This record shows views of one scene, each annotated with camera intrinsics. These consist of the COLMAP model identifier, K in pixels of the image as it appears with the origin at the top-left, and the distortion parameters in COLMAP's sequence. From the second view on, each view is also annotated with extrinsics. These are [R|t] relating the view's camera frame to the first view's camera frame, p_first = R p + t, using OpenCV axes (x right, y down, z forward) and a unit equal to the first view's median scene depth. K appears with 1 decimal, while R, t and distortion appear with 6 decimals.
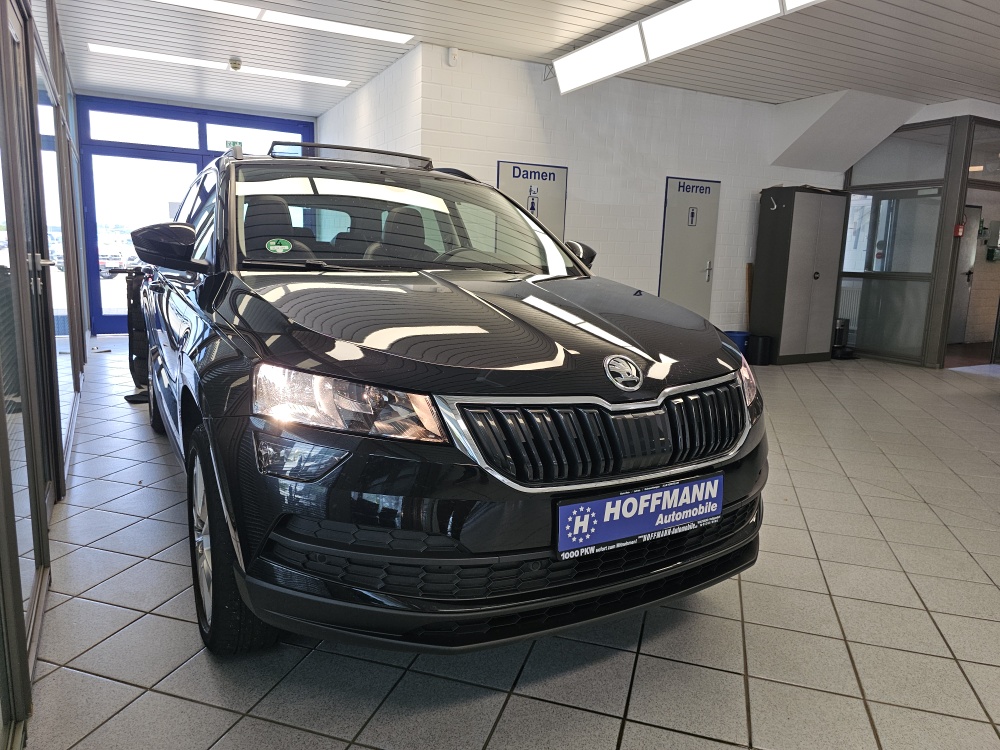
lens RADIAL K [[679.5, 0, 502.8], [0, 679.5, 366.7], [0, 0, 1]] dist [0.063884, -0.076669]
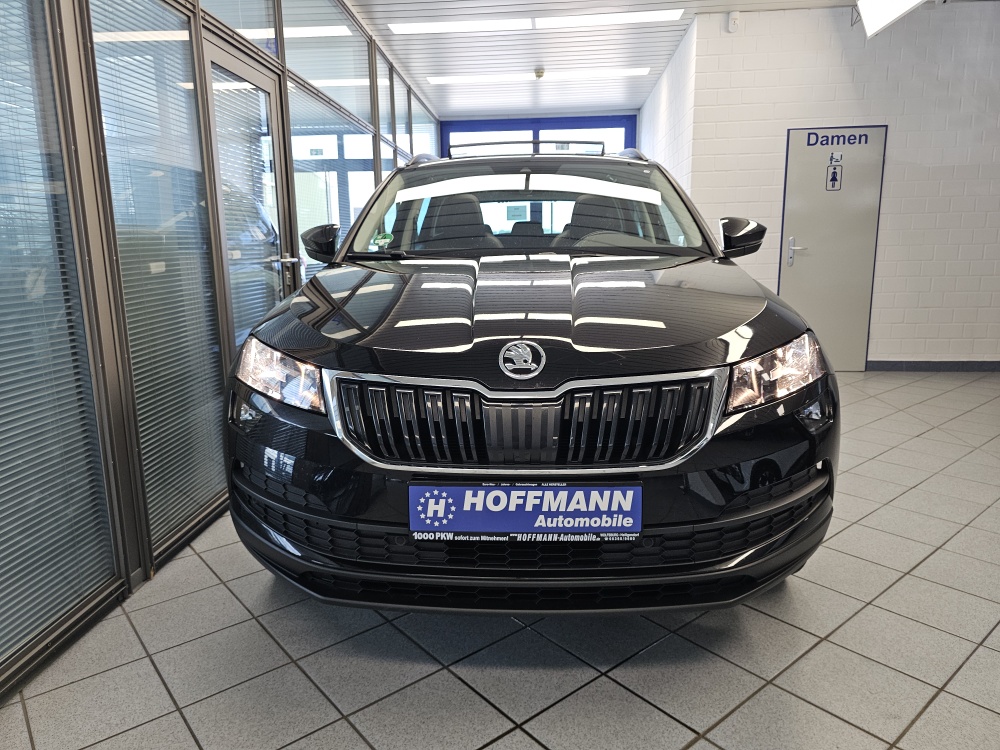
lens RADIAL K [[679.5, 0, 502.8], [0, 679.5, 366.7], [0, 0, 1]] dist [0.063884, -0.076669]
pose [[0.838075, 0.058270, -0.542435, 0.668180], [-0.050886, 0.998294, 0.028621, -0.006701], [0.543177, 0.003616, 0.839610, 0.203122]]
